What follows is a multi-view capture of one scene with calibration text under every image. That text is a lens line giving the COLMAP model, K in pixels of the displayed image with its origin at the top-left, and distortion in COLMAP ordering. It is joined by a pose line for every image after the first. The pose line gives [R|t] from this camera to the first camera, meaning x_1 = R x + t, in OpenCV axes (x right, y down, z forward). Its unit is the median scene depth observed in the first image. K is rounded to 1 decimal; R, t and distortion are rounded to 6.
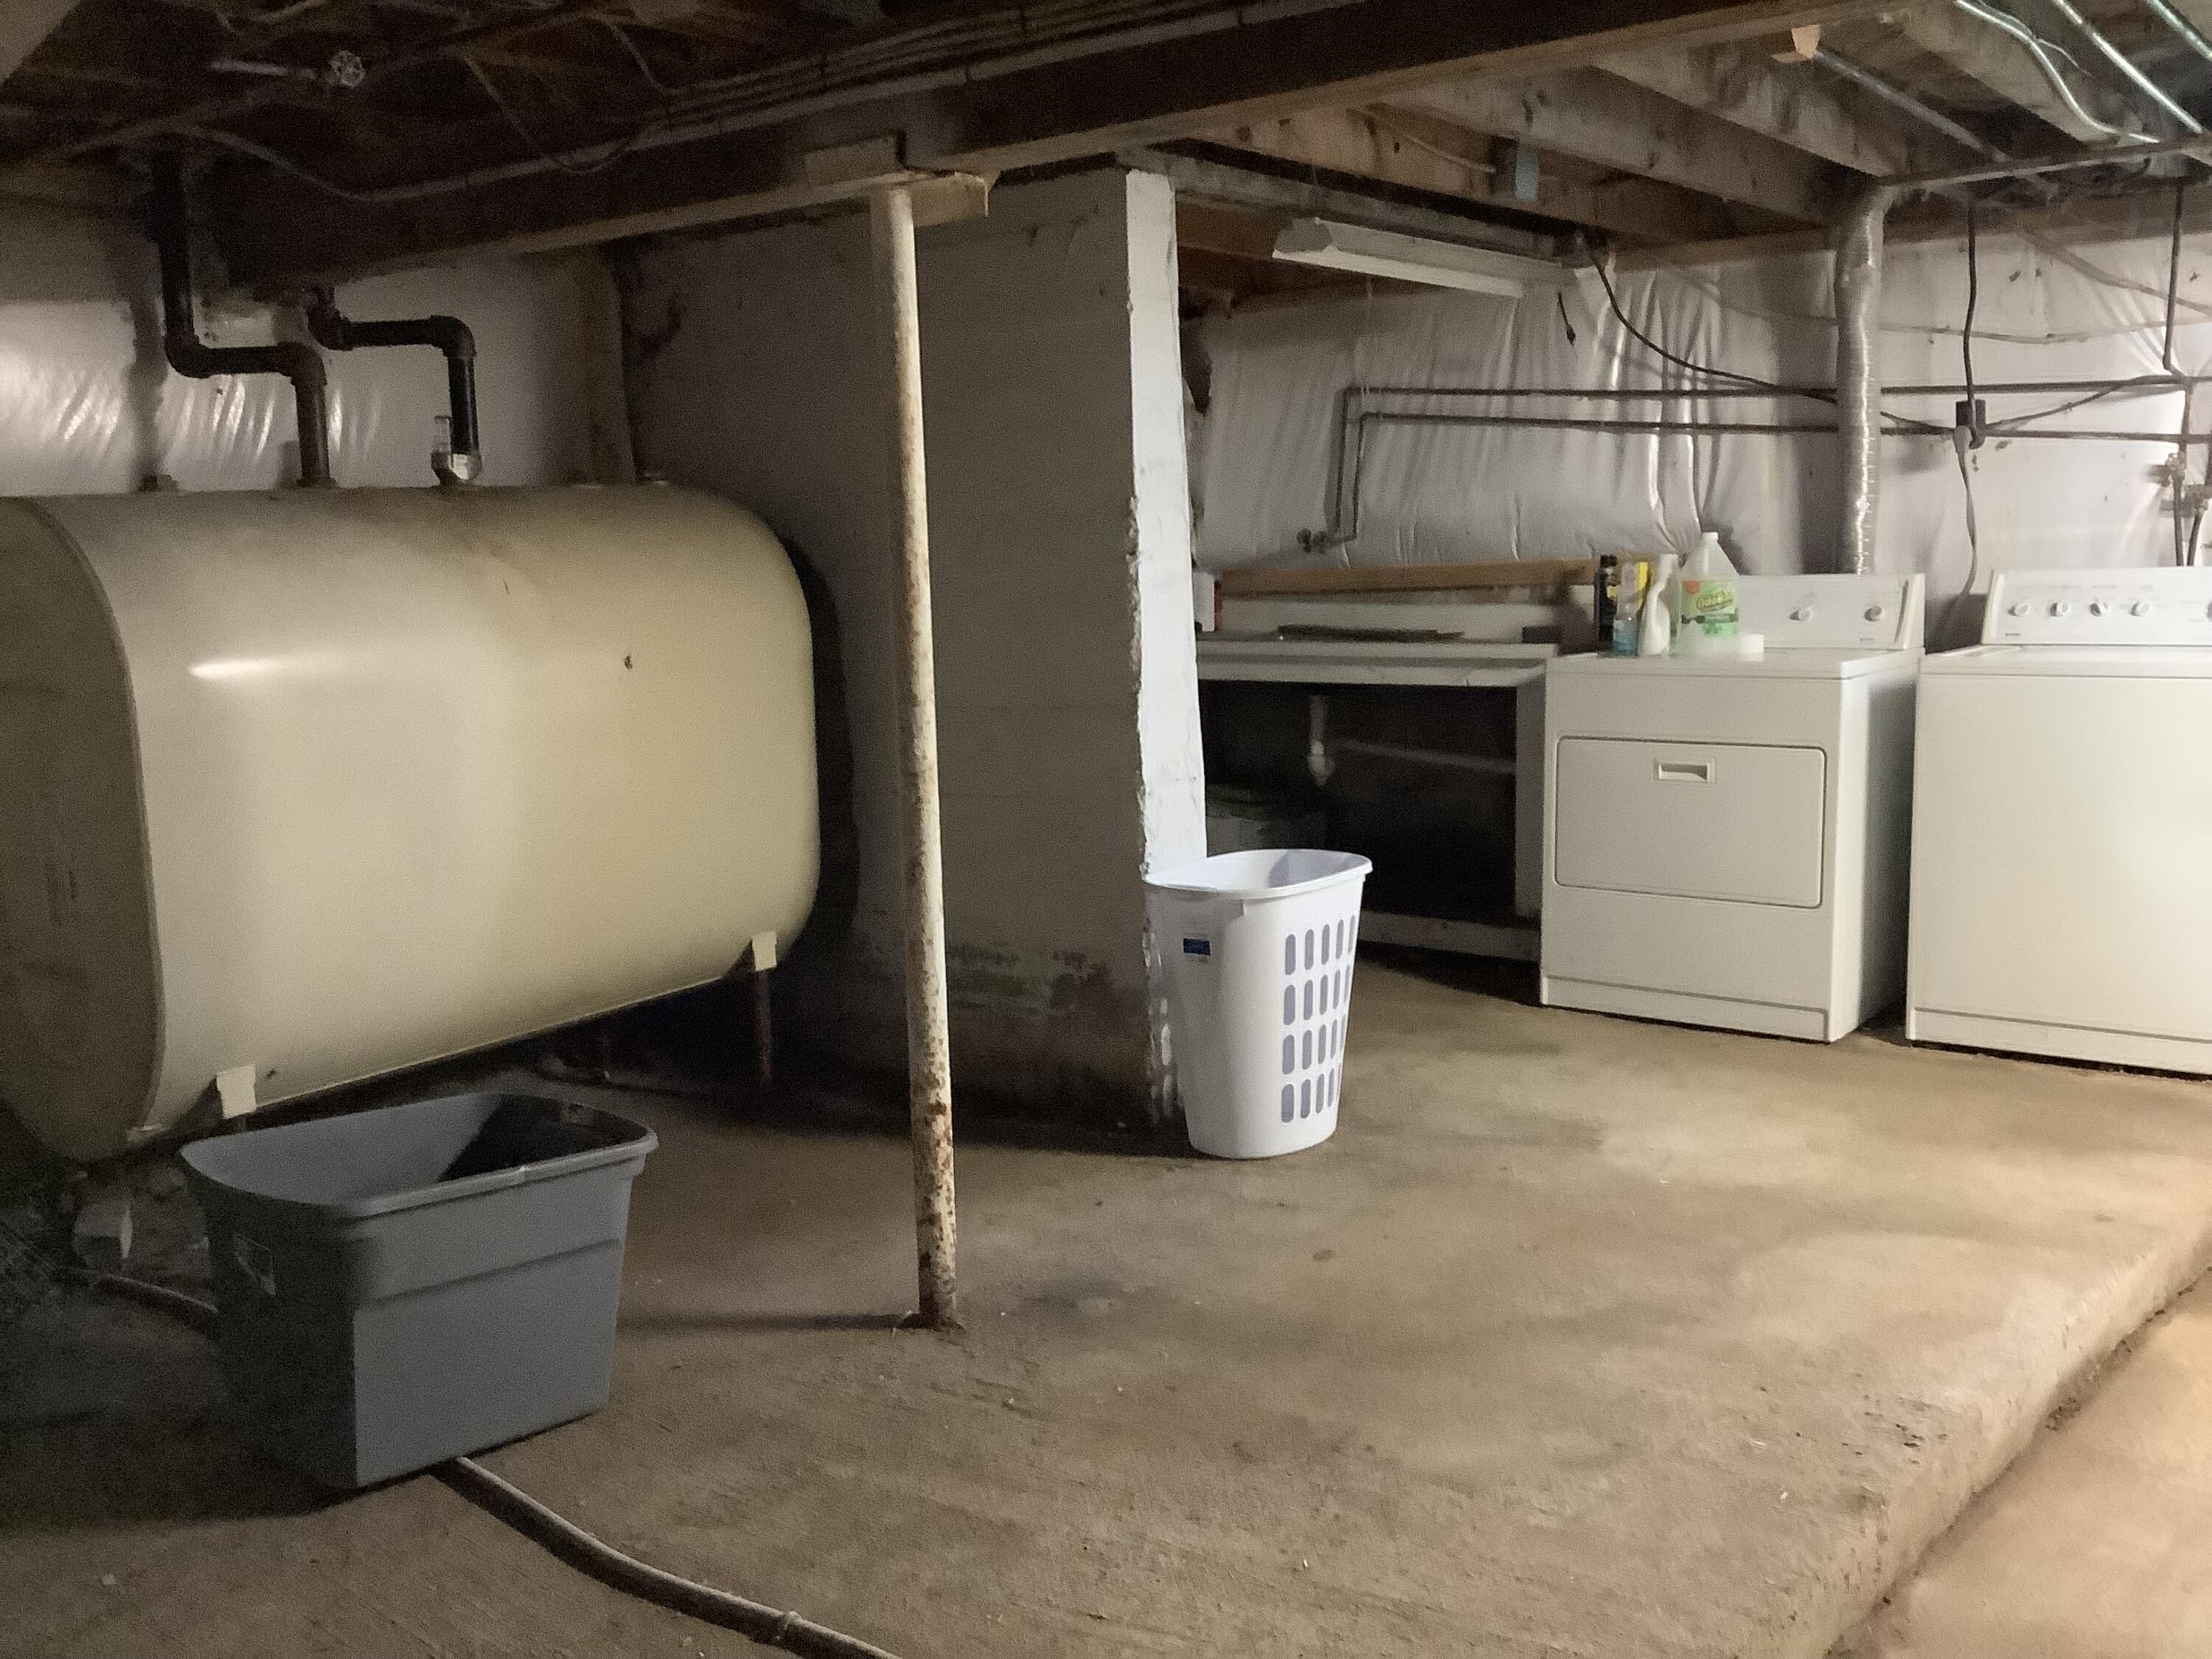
lens RADIAL K [[2000.4, 0, 1106.0], [0, 2000.4, 829.5], [0, 0, 1]] dist [0.117694, -0.248836]
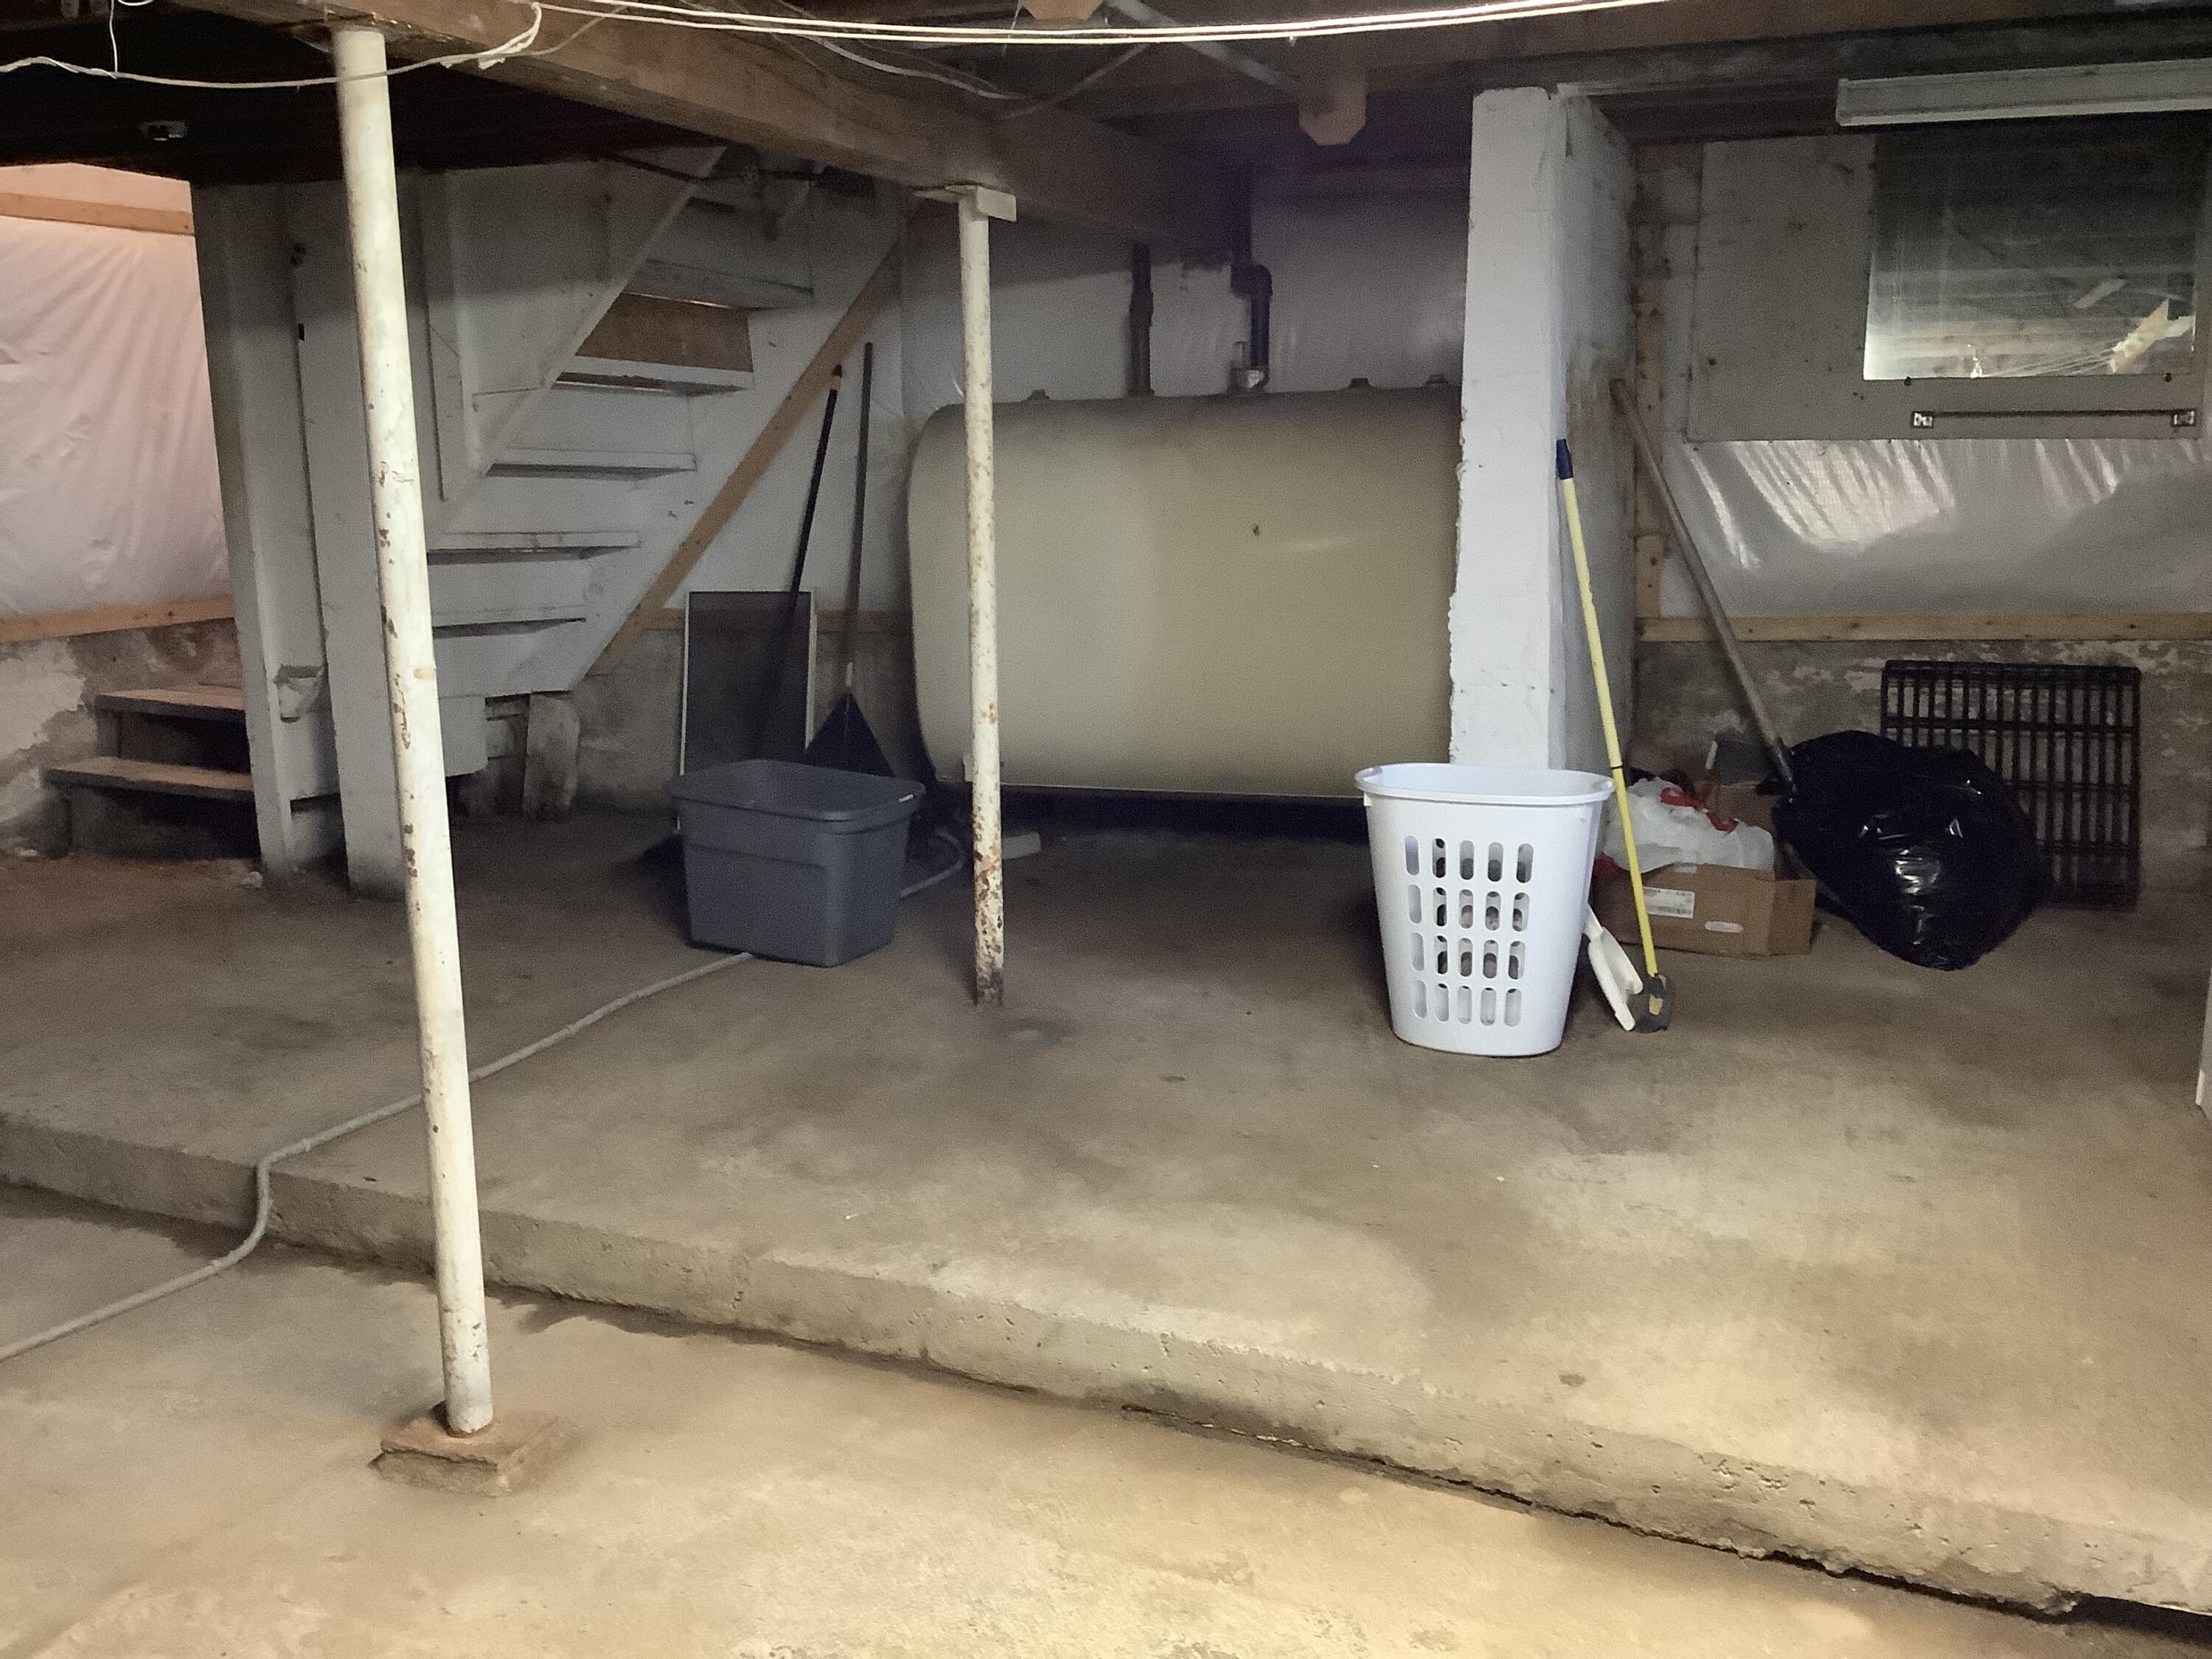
lens RADIAL K [[2000.4, 0, 1106.0], [0, 2000.4, 829.5], [0, 0, 1]] dist [0.117694, -0.248836]
pose [[0.296716, 0.216341, -0.930138, 1.032209], [-0.134287, 0.973775, 0.183653, -0.124490], [0.945477, 0.070412, 0.317987, 0.519953]]
